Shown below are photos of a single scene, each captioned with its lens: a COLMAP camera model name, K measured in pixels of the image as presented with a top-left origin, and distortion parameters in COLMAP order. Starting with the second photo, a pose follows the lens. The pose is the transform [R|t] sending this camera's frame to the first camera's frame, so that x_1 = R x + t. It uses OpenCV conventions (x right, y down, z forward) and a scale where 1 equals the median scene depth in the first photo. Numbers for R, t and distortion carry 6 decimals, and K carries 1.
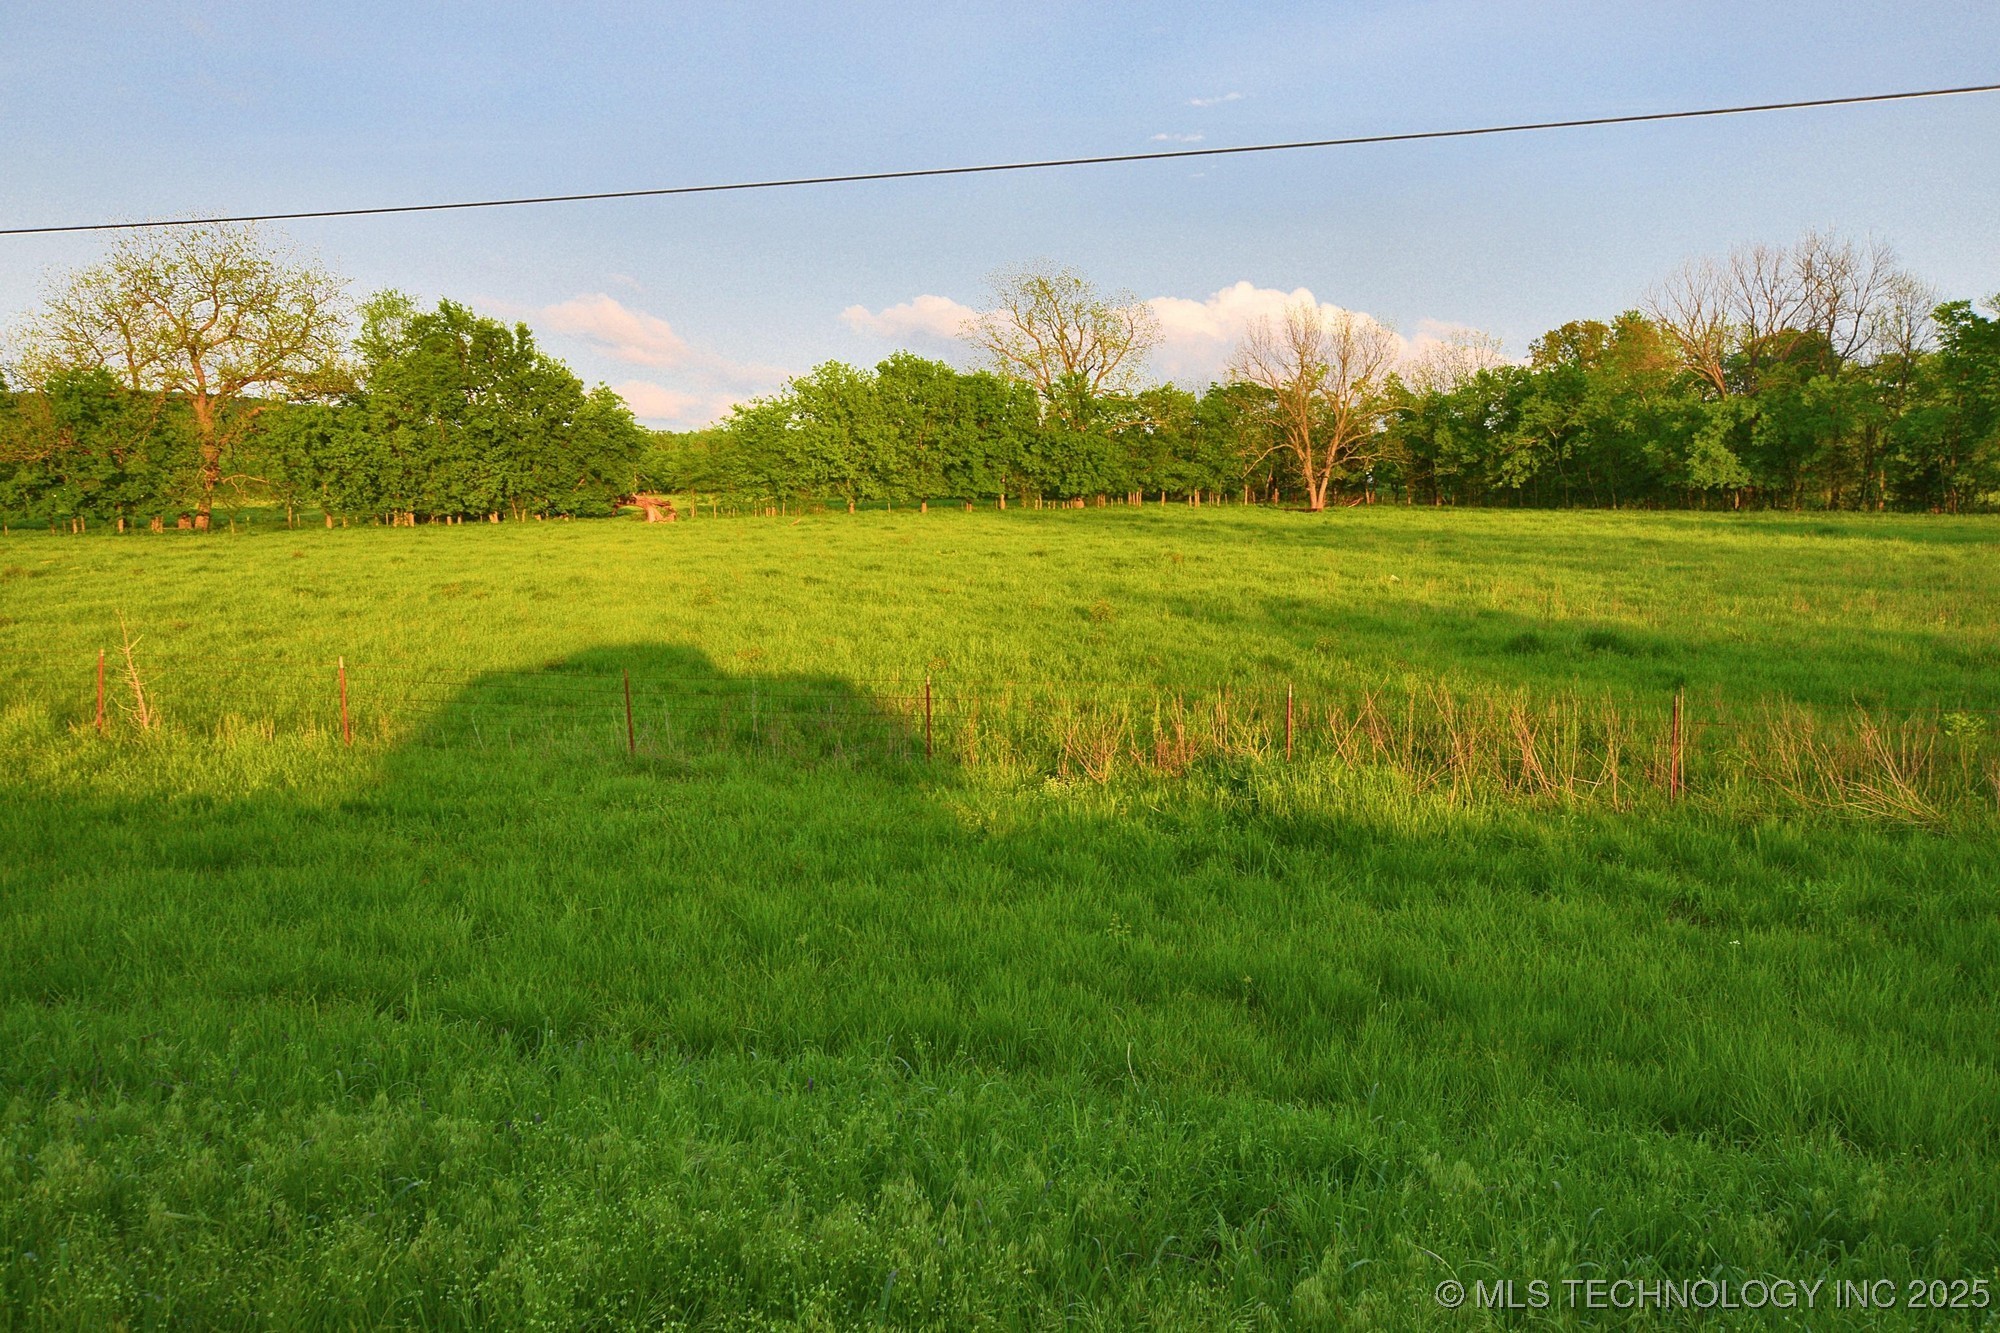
lens RADIAL K [[1605.8, 0, 999.6], [0, 1605.8, 671.9], [0, 0, 1]] dist [-0.018185, 0.046854]
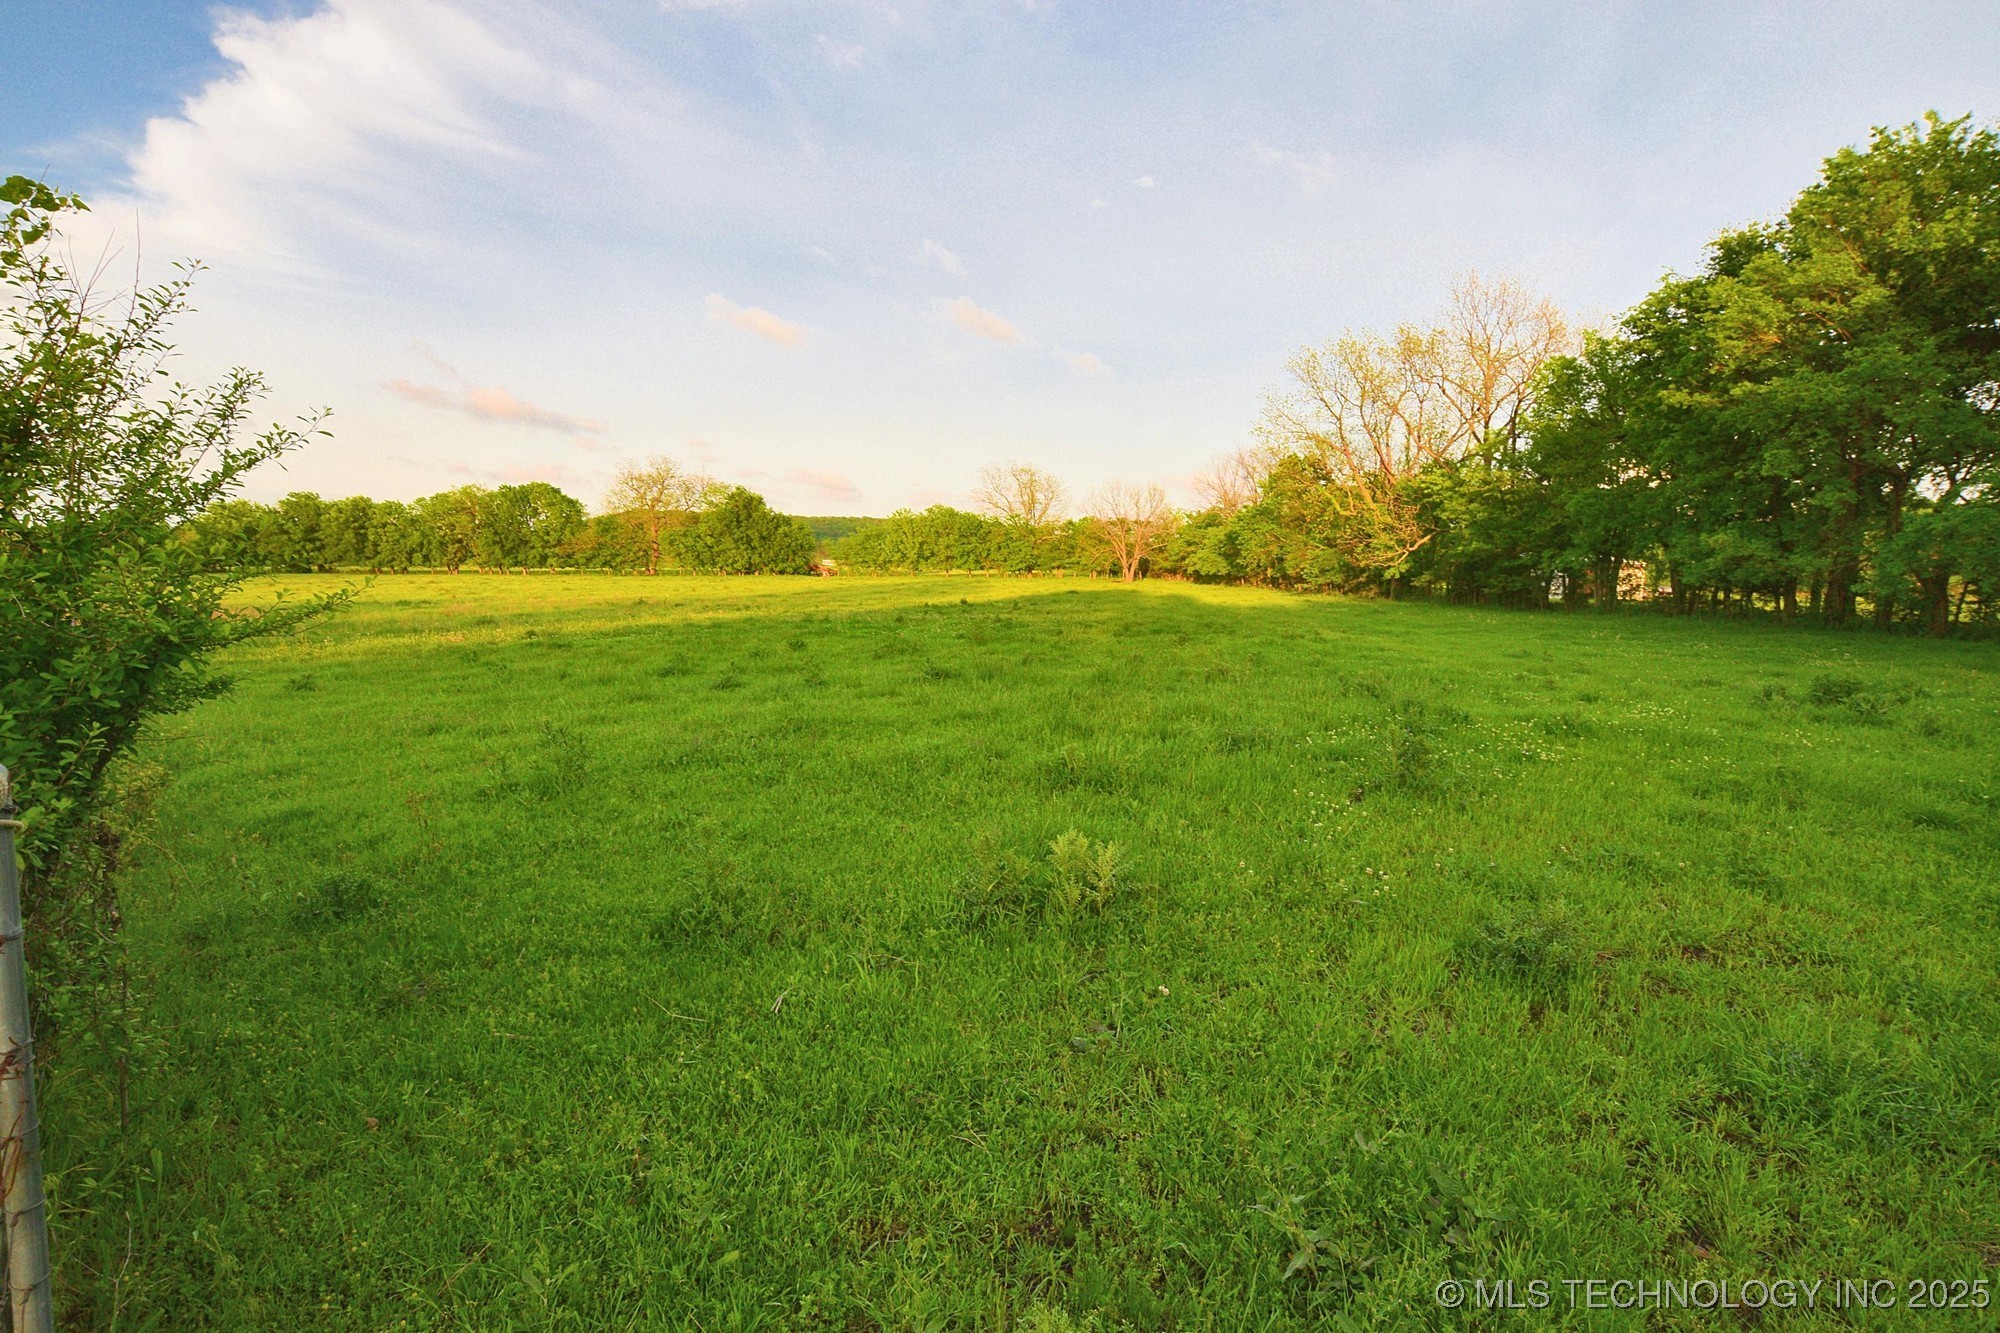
lens RADIAL K [[879.7, 0, 1001.8], [0, 879.7, 664.2], [0, 0, 1]] dist [-0.034680, 0.007176]
pose [[0.907541, 0.068983, -0.414259, 0.557246], [-0.072805, 0.997325, 0.006578, 0.005165], [0.413605, 0.024190, 0.910135, -0.055768]]
